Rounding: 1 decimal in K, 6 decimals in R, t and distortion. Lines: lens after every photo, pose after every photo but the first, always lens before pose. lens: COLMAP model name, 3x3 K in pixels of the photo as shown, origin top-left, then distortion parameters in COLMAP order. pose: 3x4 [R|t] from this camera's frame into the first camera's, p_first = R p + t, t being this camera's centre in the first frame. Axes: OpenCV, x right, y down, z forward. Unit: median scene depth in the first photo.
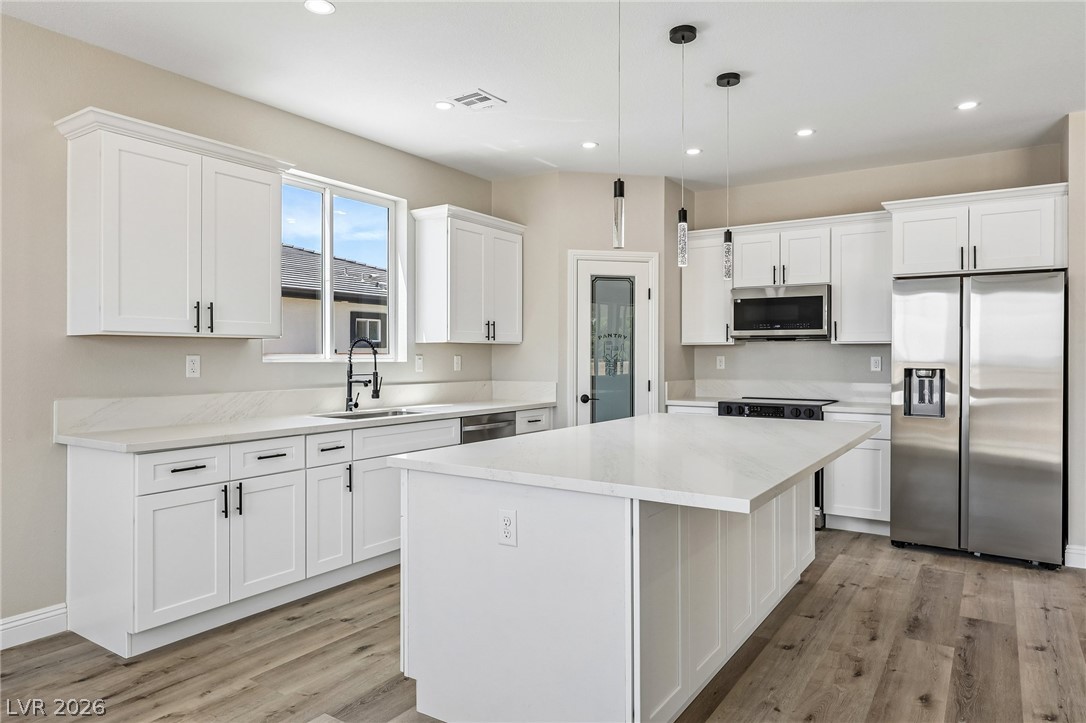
lens RADIAL K [[678.1, 0, 539.5], [0, 678.1, 353.8], [0, 0, 1]] dist [-0.004438, 0.005055]
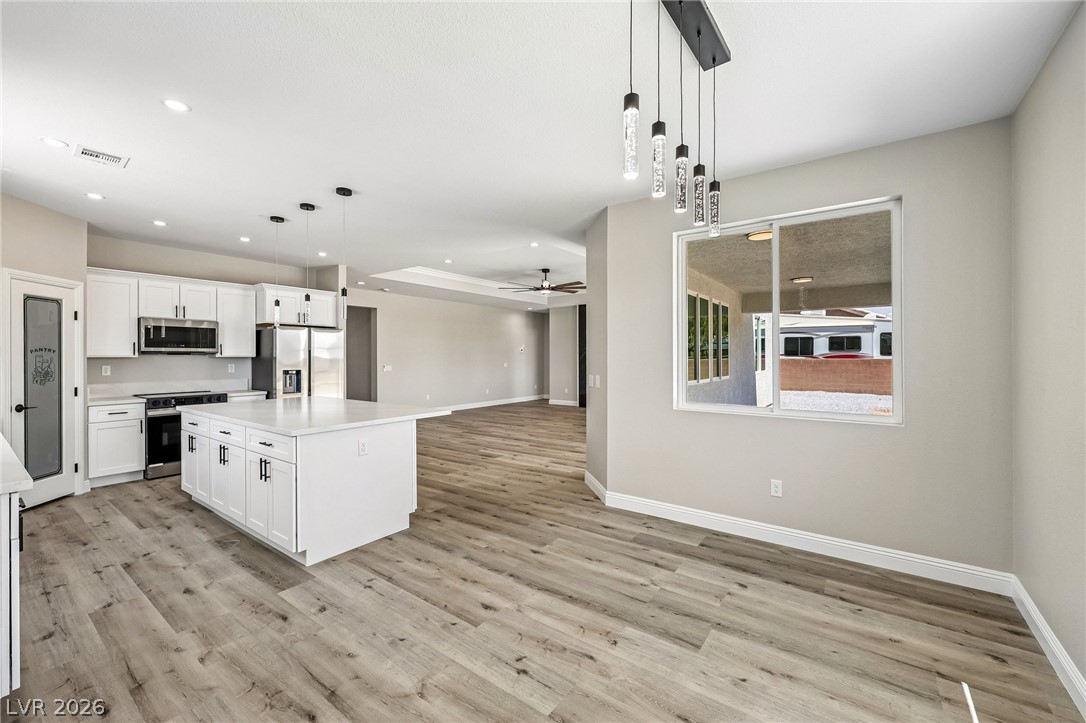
lens RADIAL K [[443.5, 0, 537.8], [0, 443.5, 356.2], [0, 0, 1]] dist [0.001636, 0.000385]
pose [[0.053302, -0.000542, 0.998578, -0.652423], [-0.000465, 1.000000, 0.000568, -0.018804], [-0.998578, -0.000495, 0.053302, 0.154338]]
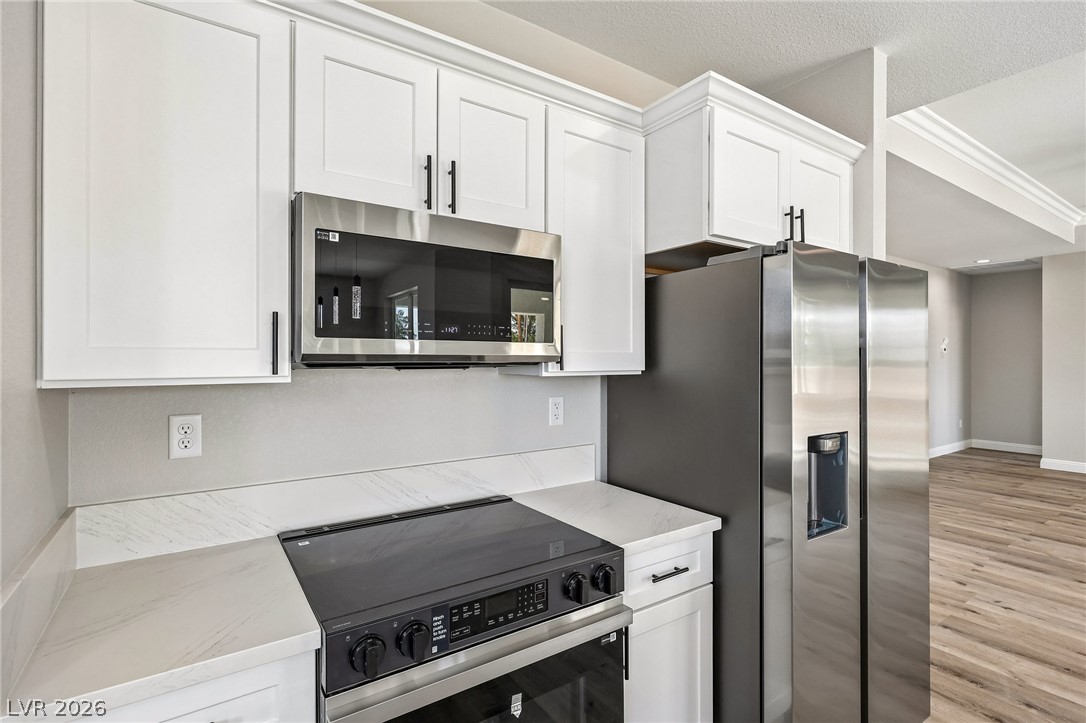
lens RADIAL K [[514.7, 0, 538.3], [0, 514.7, 358.6], [0, 0, 1]] dist [-0.000669, -0.000094]
pose [[0.377088, -0.001716, 0.926176, 0.133150], [-0.002014, 0.999994, 0.002672, -0.028405], [-0.926175, -0.002873, 0.377082, 0.921672]]
